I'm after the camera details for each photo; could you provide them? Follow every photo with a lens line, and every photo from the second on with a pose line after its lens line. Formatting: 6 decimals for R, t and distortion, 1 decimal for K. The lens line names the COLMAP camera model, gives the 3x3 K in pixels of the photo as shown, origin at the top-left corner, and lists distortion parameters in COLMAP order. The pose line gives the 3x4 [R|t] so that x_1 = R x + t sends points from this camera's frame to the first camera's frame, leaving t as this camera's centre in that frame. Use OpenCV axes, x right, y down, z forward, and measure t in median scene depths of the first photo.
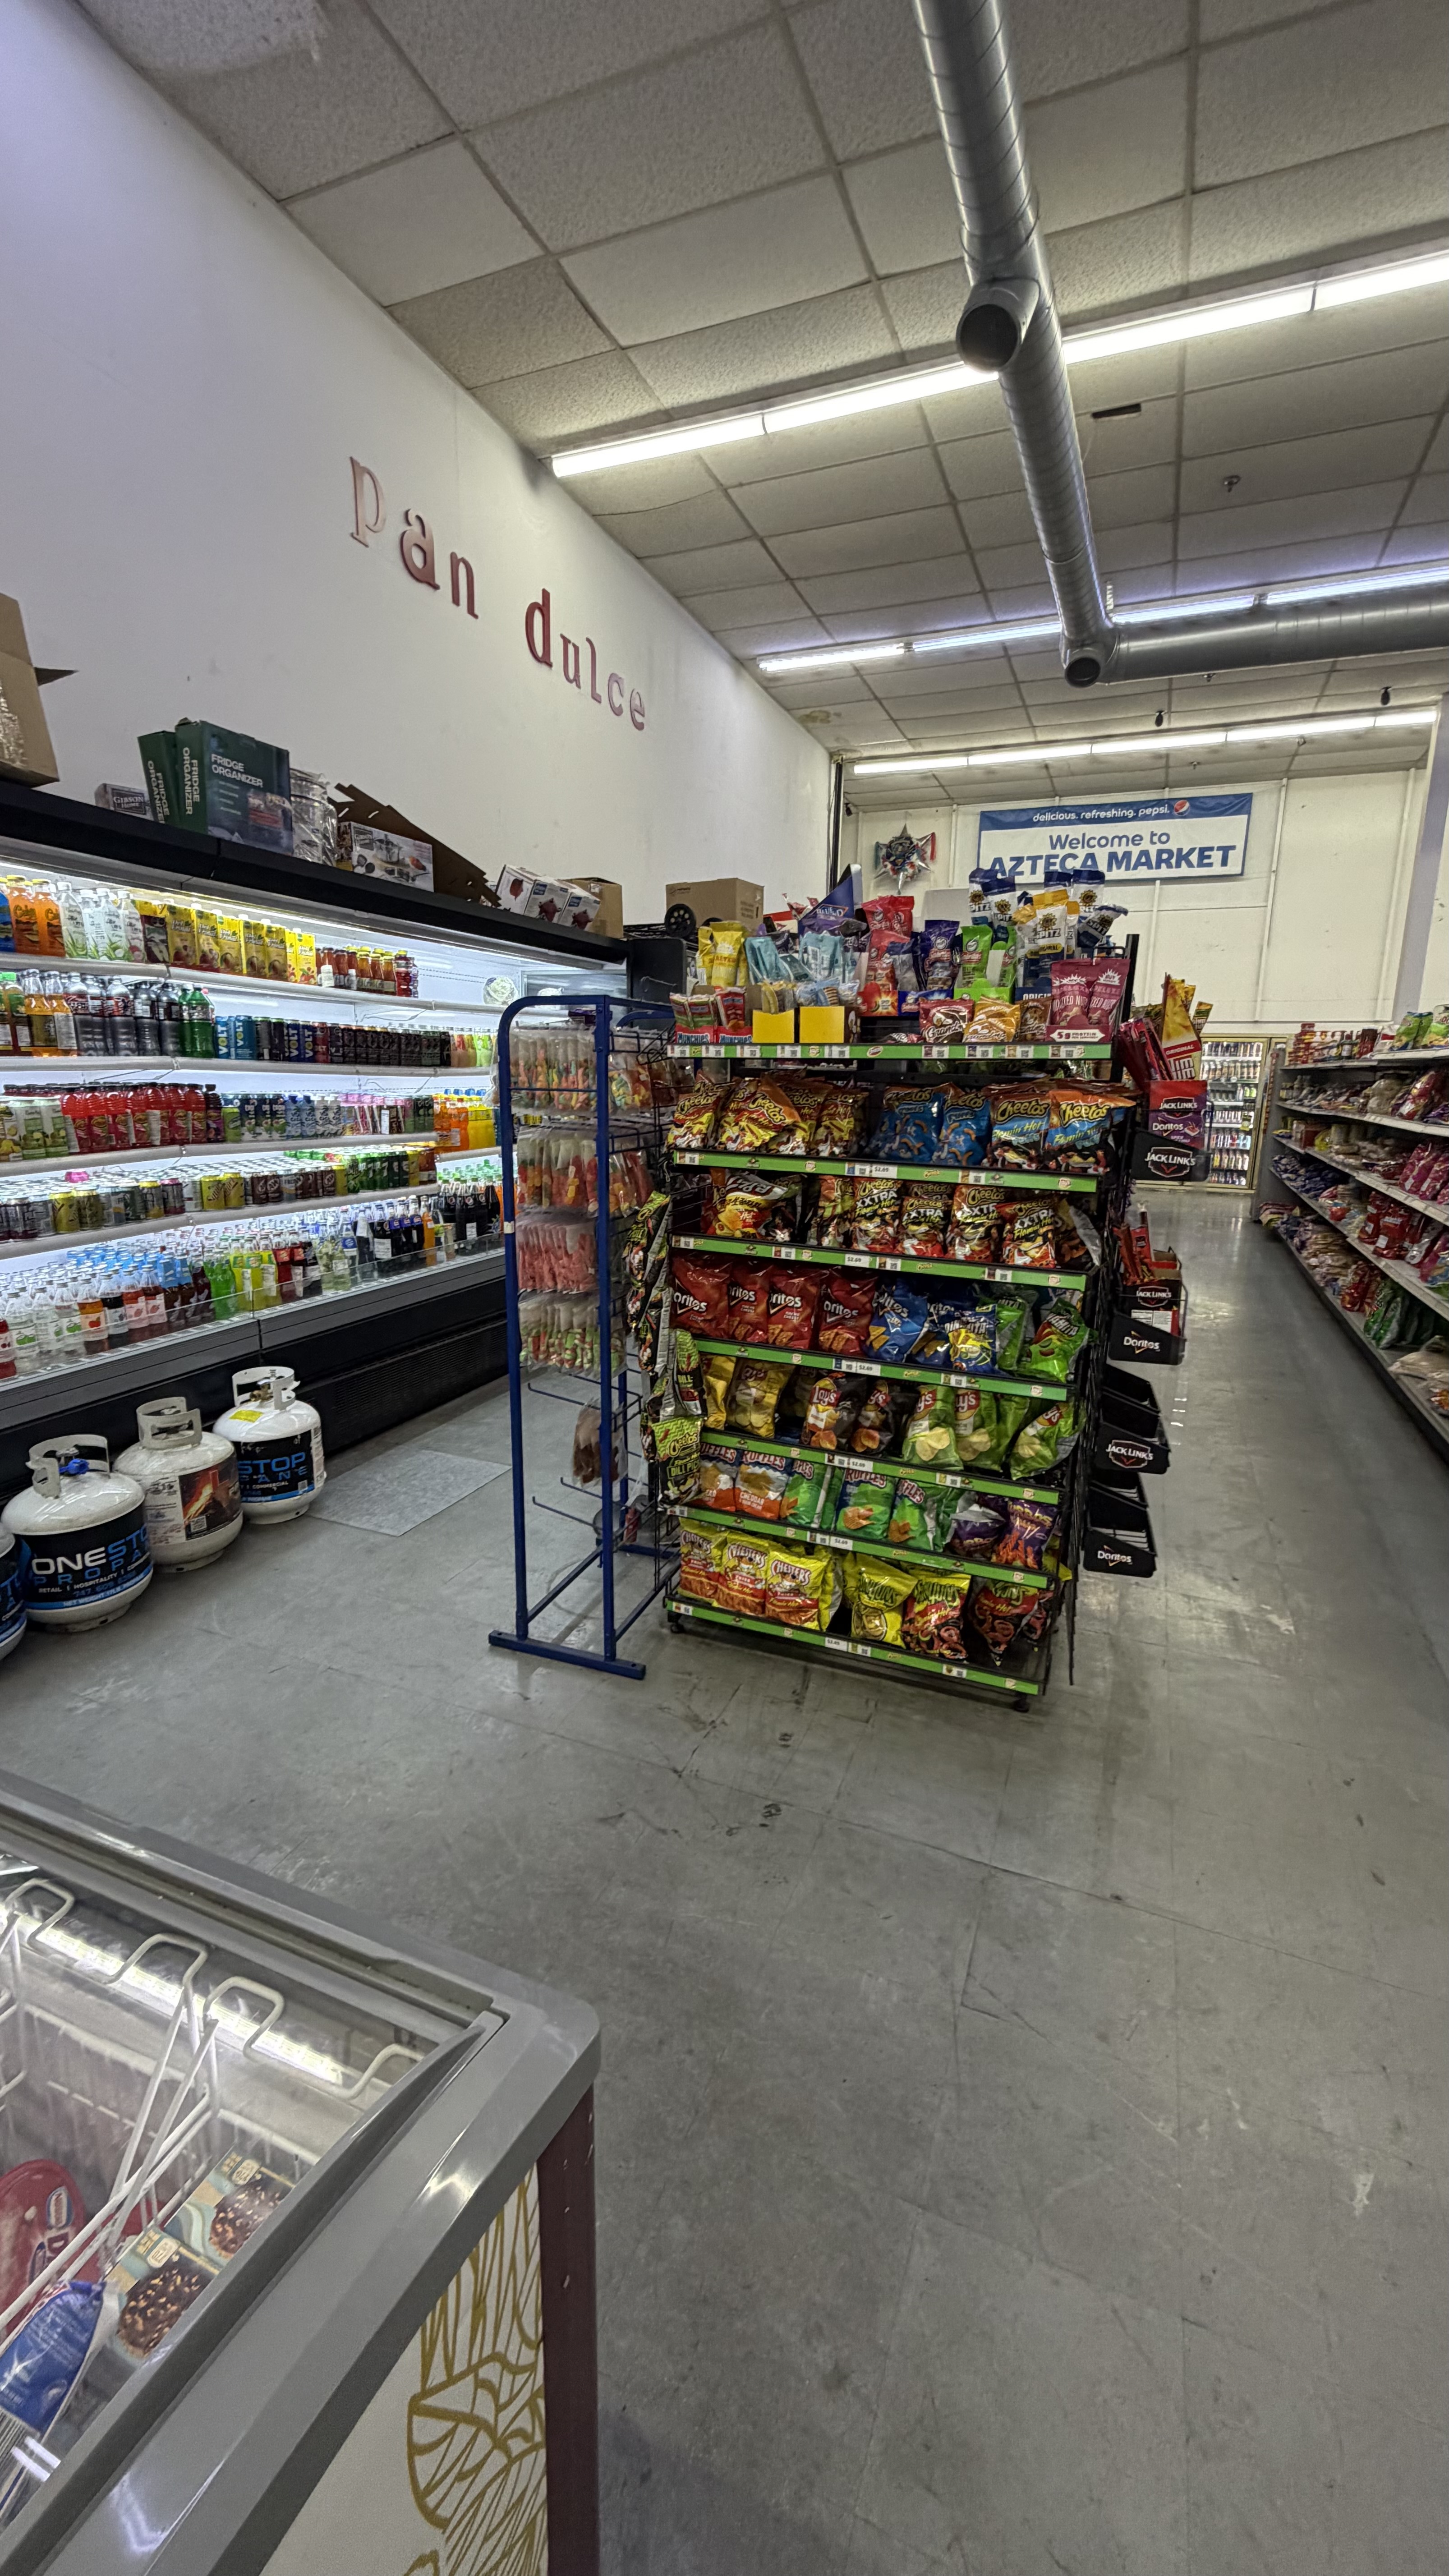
lens RADIAL K [[1023.5, 0, 725.9], [0, 1023.5, 1281.9], [0, 0, 1]] dist [0.000142, -0.000296]
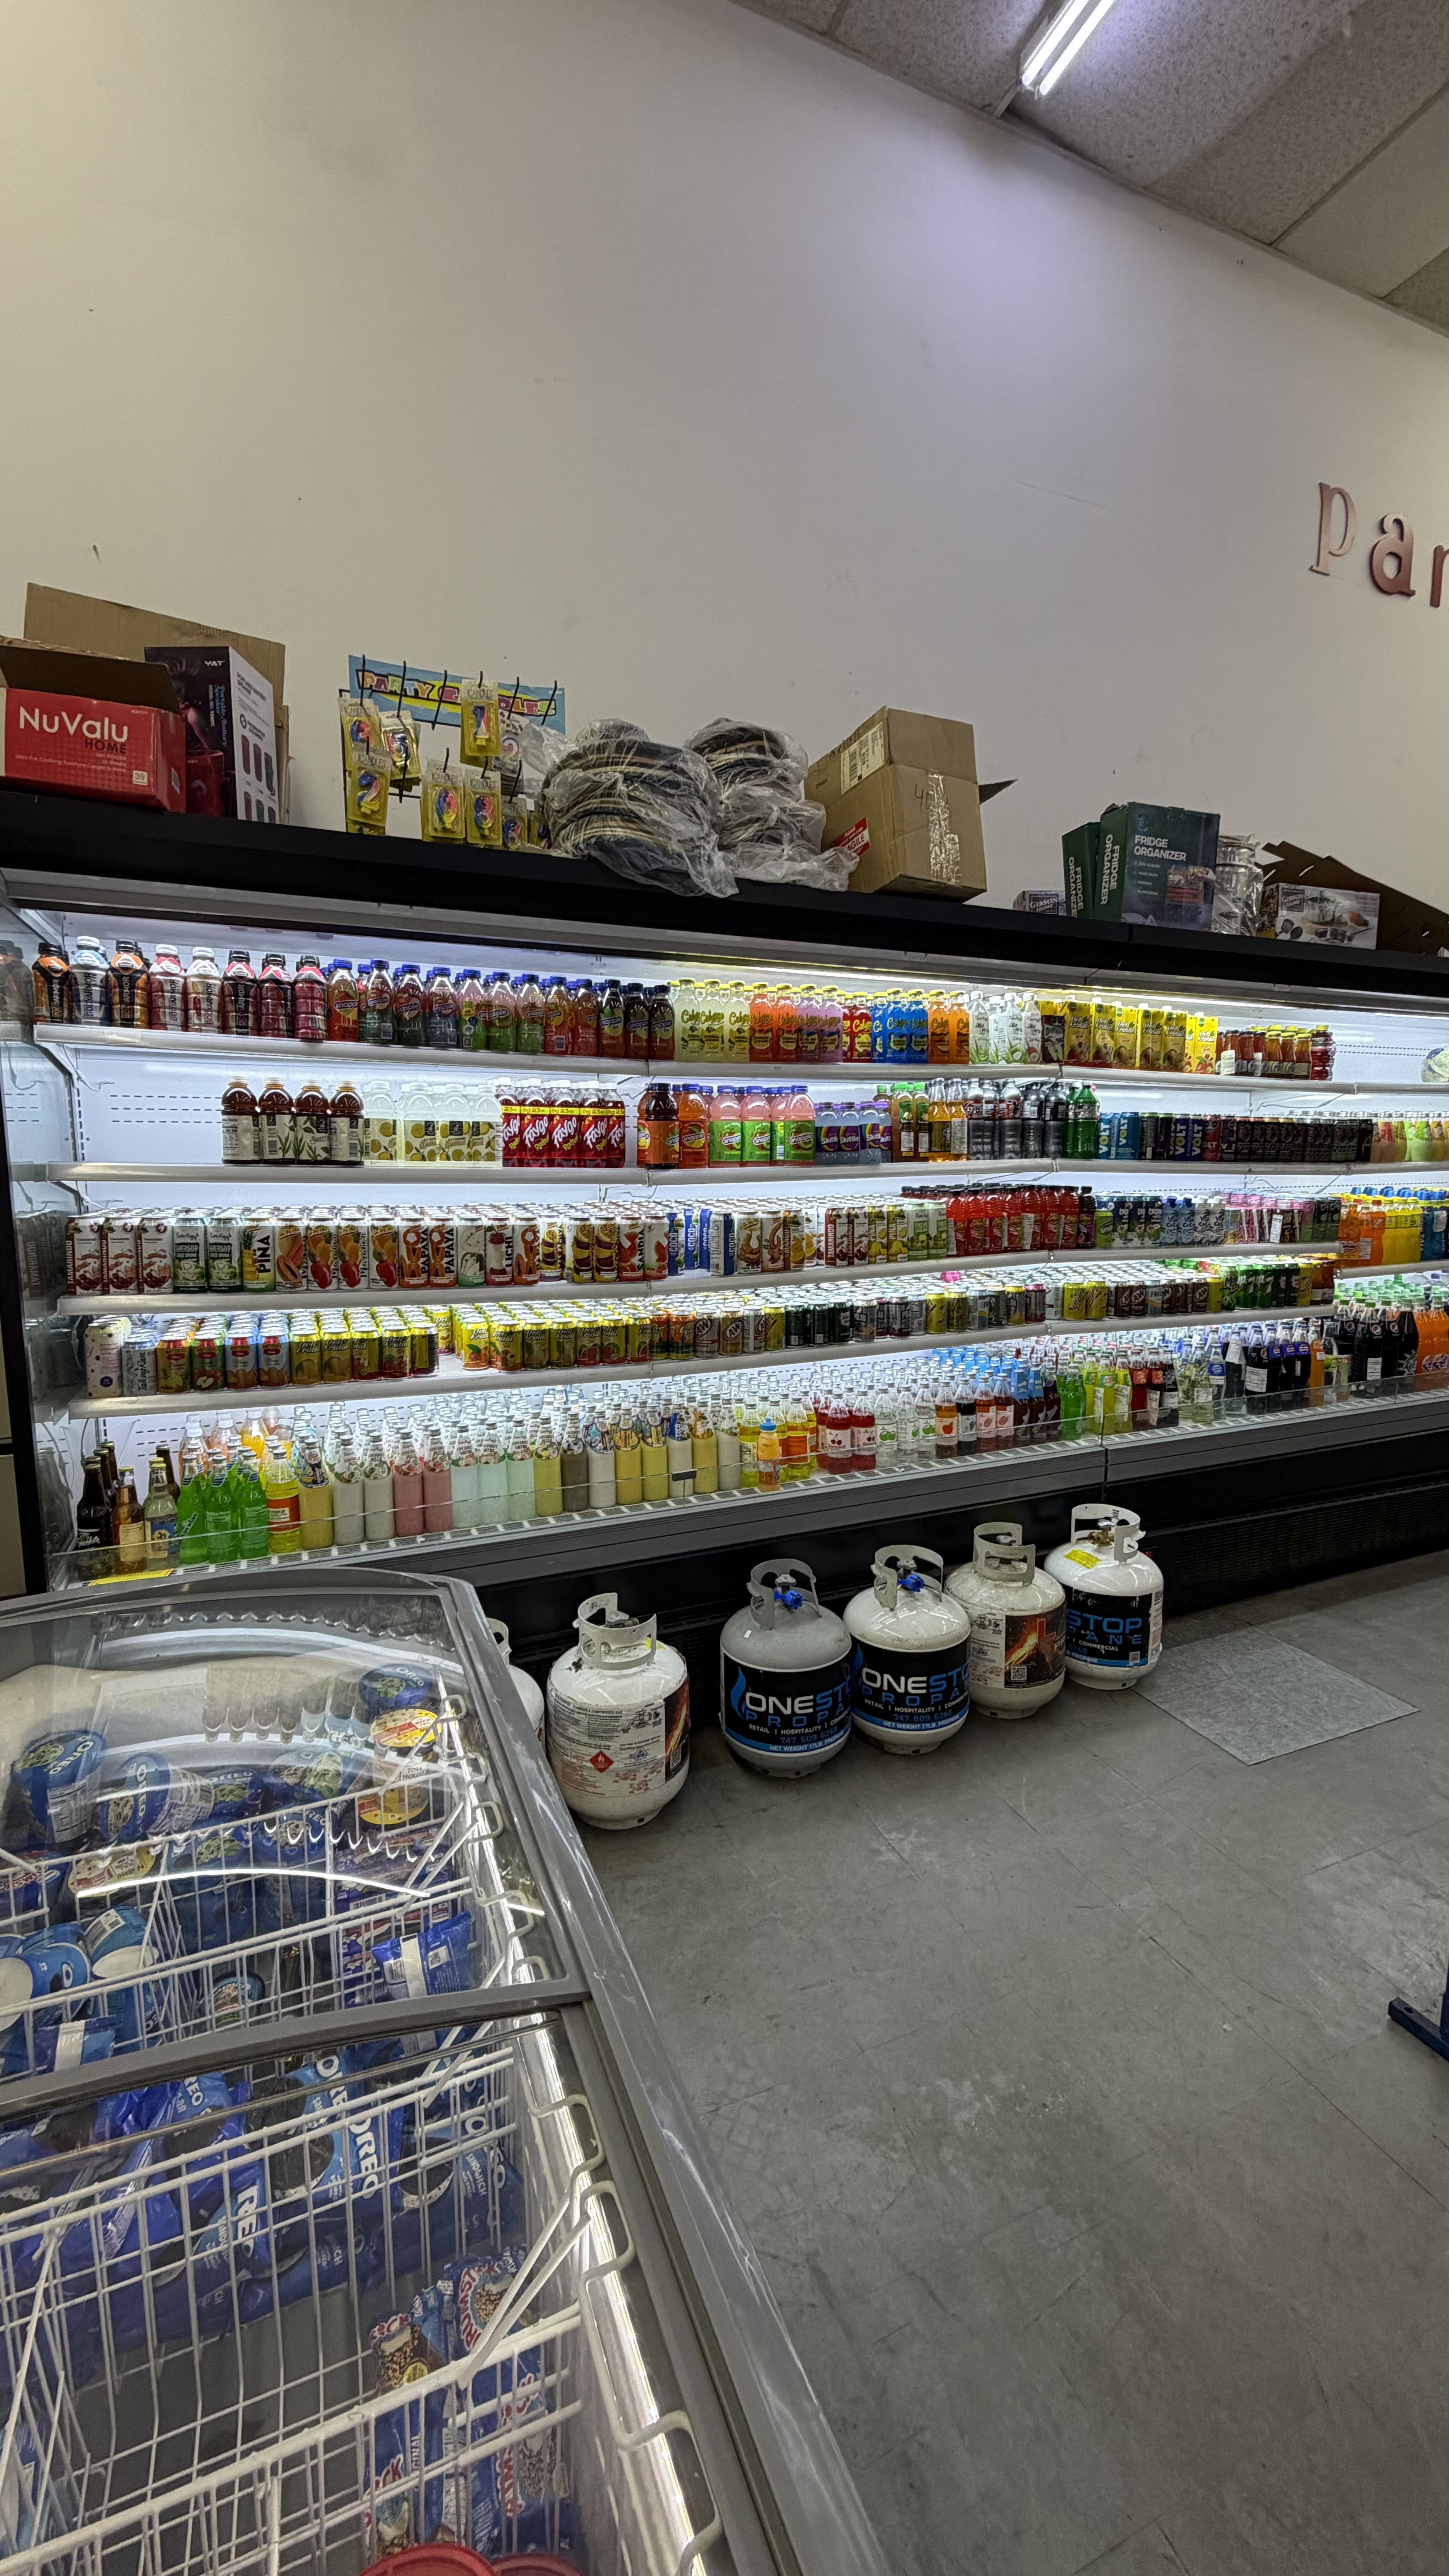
lens RADIAL K [[1023.5, 0, 724.8], [0, 1023.5, 1280.6], [0, 0, 1]] dist [0.000142, -0.000296]
pose [[0.711055, 0.077537, -0.698849, -0.073145], [-0.132534, 0.990865, -0.024912, -0.037803], [0.690533, 0.110335, 0.714836, 0.105693]]
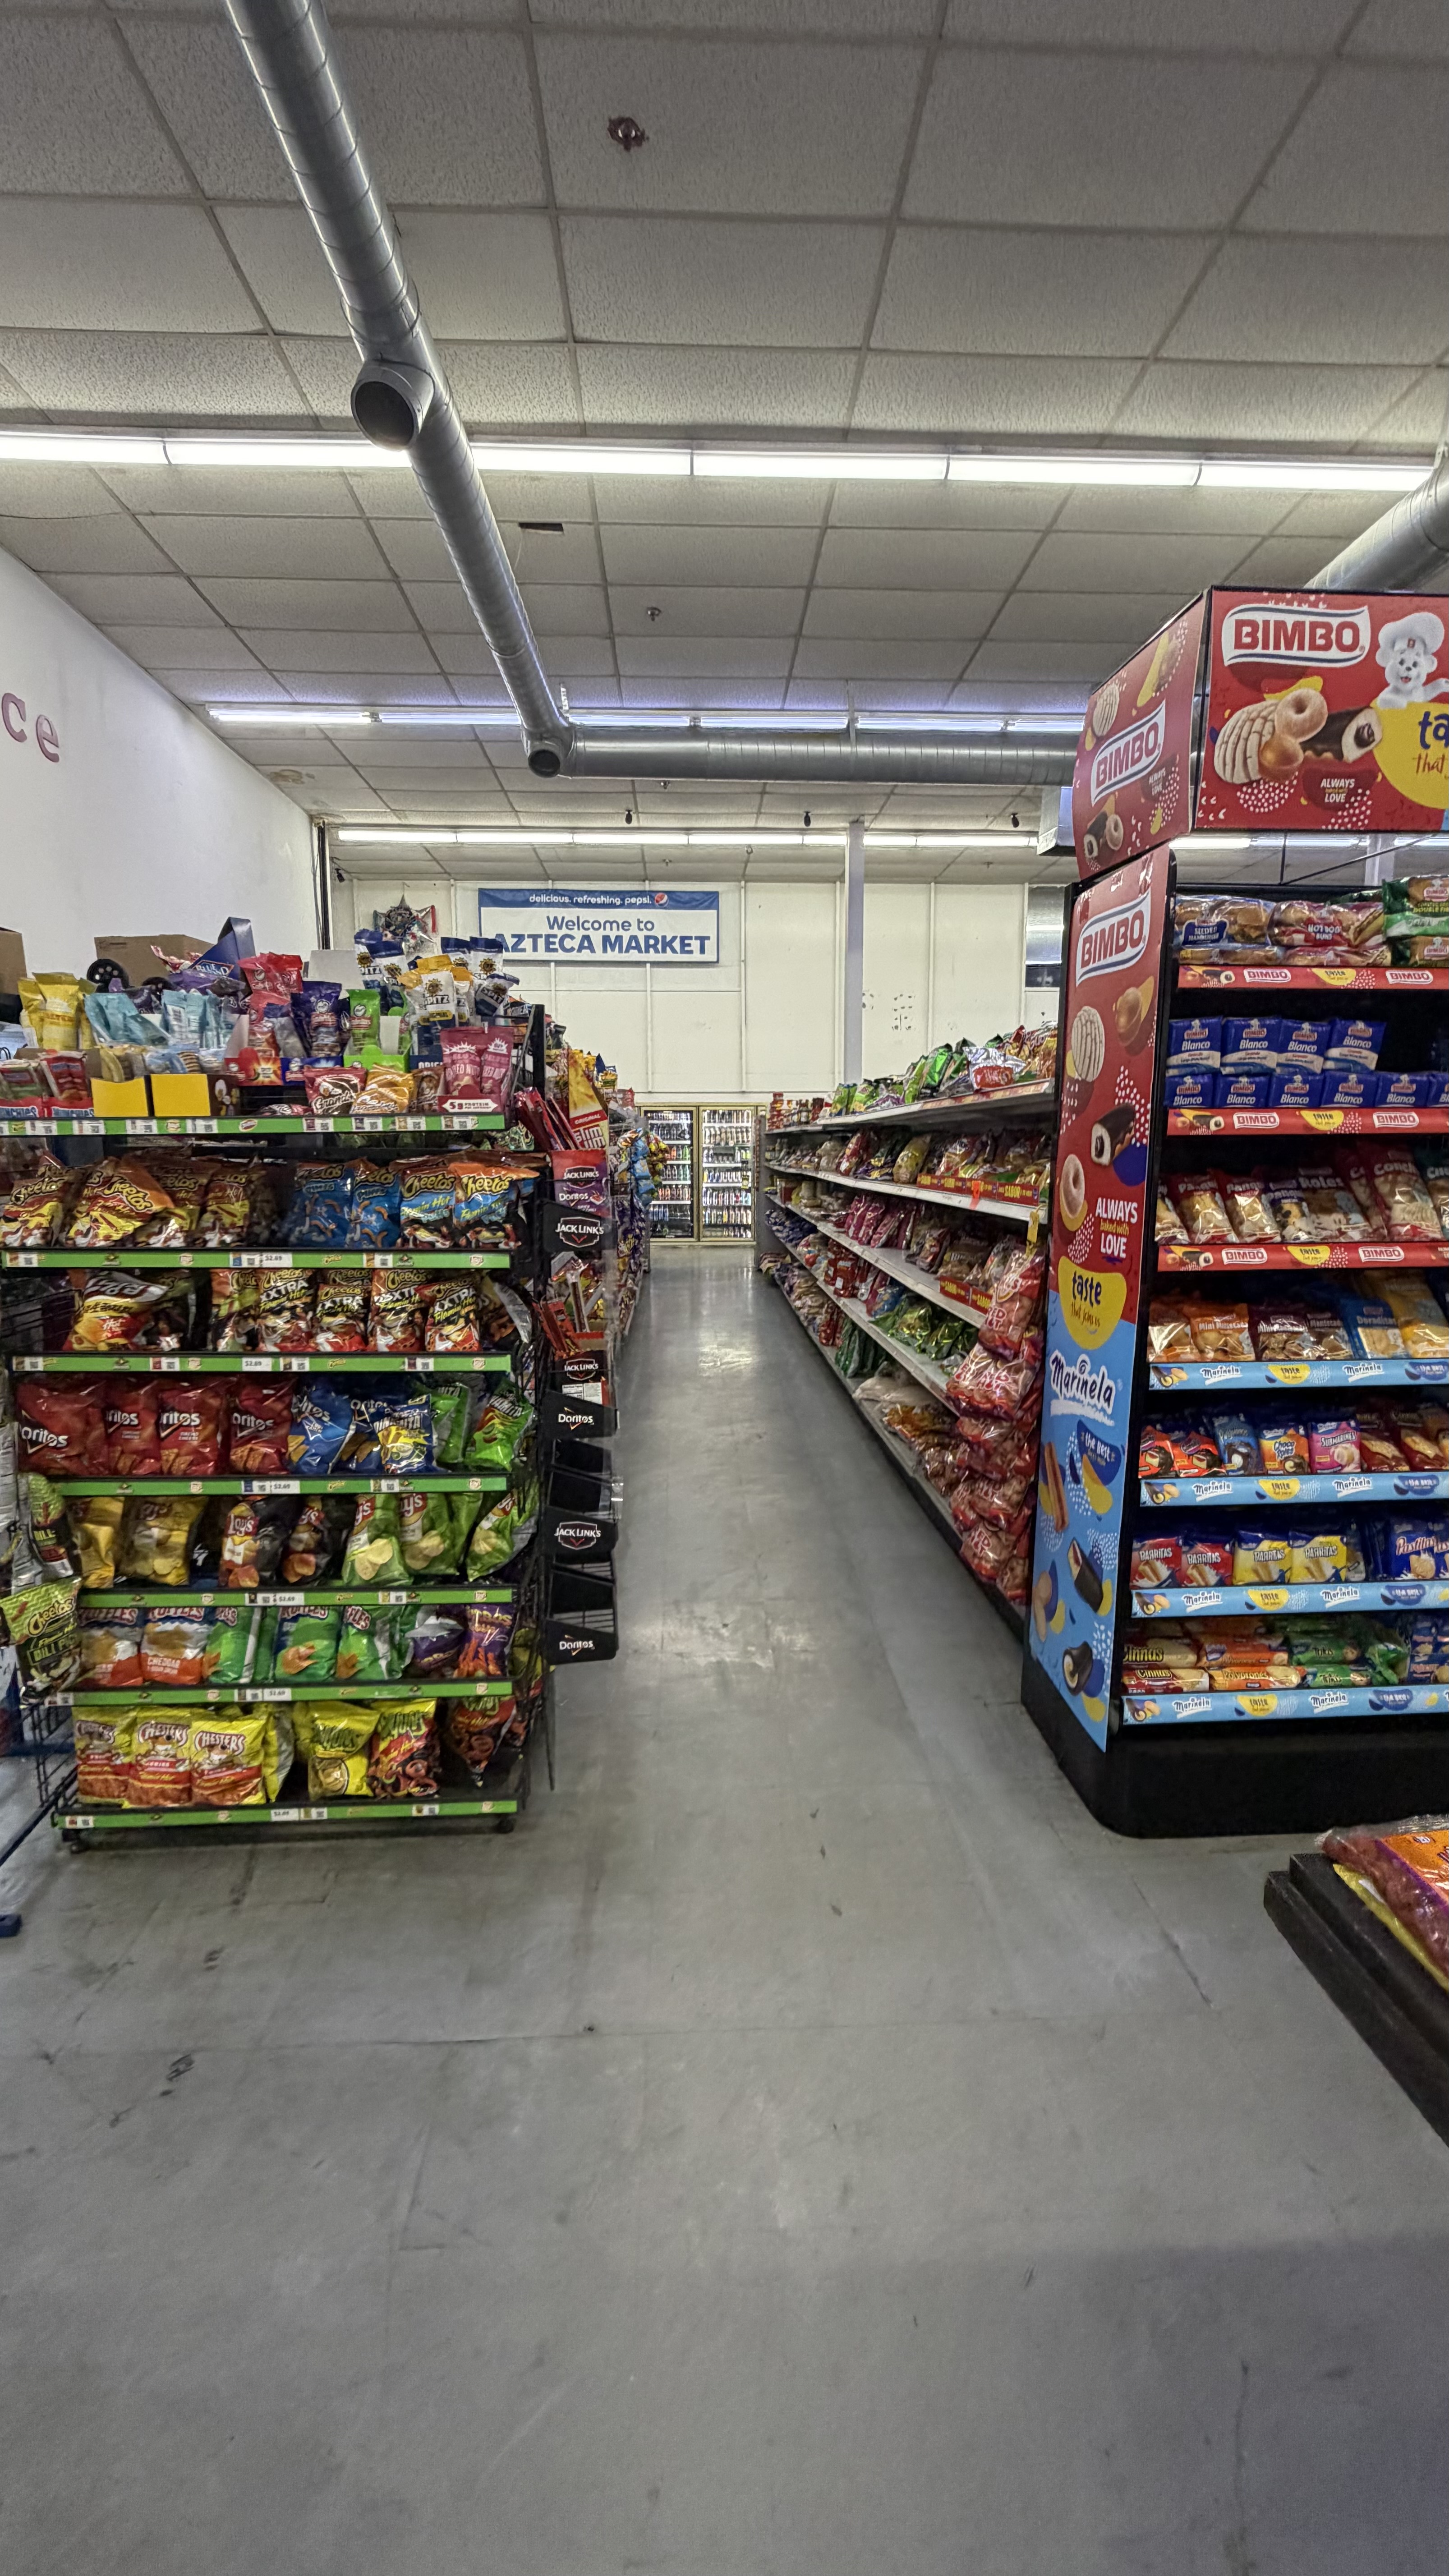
lens RADIAL K [[1023.5, 0, 724.7], [0, 1023.5, 1281.6], [0, 0, 1]] dist [0.000142, -0.000296]
pose [[0.908068, -0.077755, 0.411541, 0.080376], [0.104761, 0.993548, -0.043439, -0.006676], [-0.405509, 0.082559, 0.910355, 0.028037]]
